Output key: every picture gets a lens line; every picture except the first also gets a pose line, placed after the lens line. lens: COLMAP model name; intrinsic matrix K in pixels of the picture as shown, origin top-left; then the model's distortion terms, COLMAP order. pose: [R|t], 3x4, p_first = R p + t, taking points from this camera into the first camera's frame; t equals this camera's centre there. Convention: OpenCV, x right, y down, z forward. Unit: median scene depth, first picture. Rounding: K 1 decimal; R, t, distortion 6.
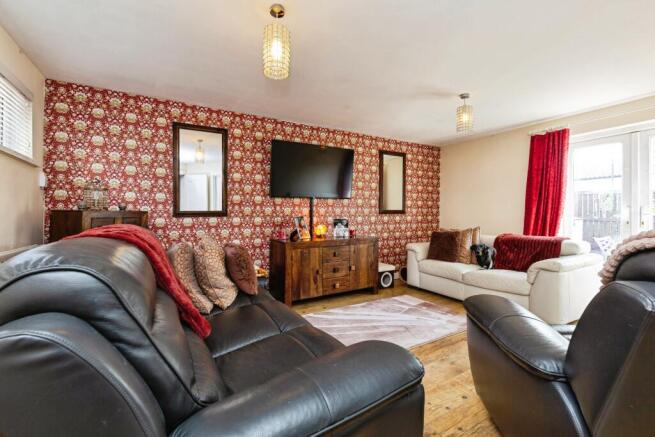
lens RADIAL K [[284.9, 0, 322.9], [0, 284.9, 216.3], [0, 0, 1]] dist [-0.001185, 0.000042]
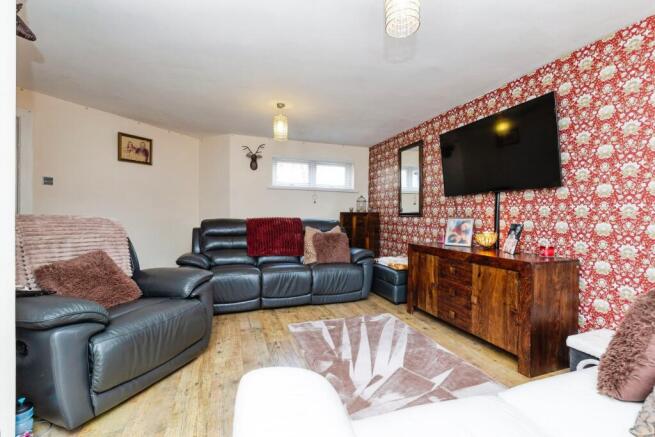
lens RADIAL K [[284.9, 0, 324.8], [0, 284.9, 215.8], [0, 0, 1]] dist [-0.001185, 0.000042]
pose [[-0.194307, 0.011591, -0.980872, 0.836915], [-0.004629, 0.999908, 0.012733, -0.016045], [0.980930, 0.007015, -0.194236, 0.830335]]
